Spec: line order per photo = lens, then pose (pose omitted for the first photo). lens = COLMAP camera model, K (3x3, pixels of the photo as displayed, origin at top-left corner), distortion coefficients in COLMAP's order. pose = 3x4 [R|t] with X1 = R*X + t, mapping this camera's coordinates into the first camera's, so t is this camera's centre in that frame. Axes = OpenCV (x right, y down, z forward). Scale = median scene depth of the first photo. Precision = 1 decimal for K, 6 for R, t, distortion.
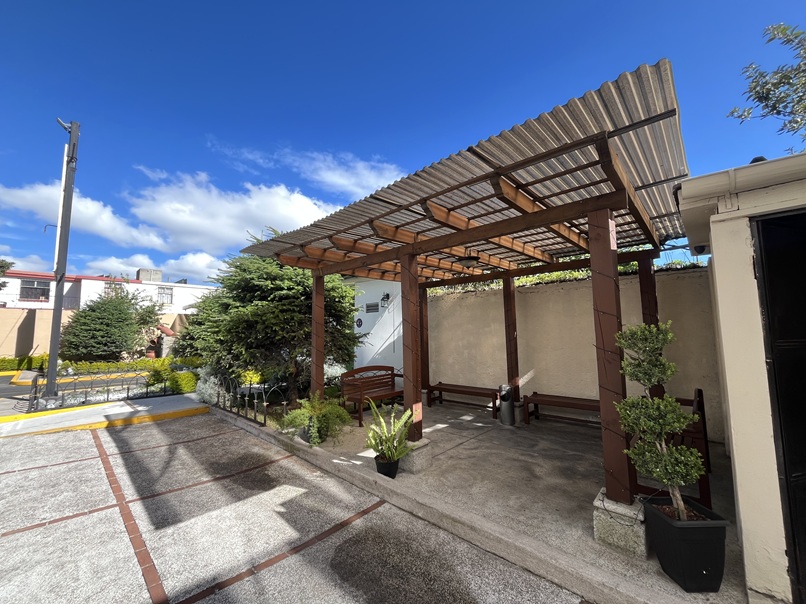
lens RADIAL K [[326.9, 0, 400.5], [0, 326.9, 299.5], [0, 0, 1]] dist [-0.002861, -0.000392]
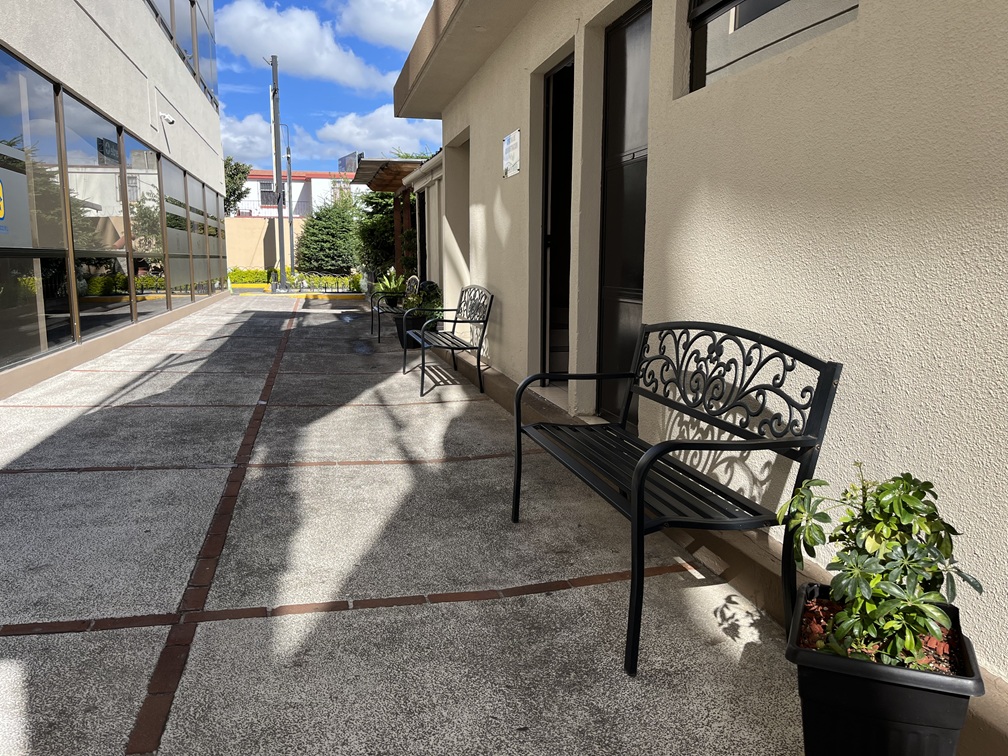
lens RADIAL K [[767.0, 0, 505.0], [0, 767.0, 375.7], [0, 0, 1]] dist [0.000840, -0.000178]
pose [[0.842929, 0.095860, -0.529416, 0.616007], [0.039789, 0.970198, 0.239023, -0.030214], [0.536551, -0.222544, 0.813995, -0.509720]]
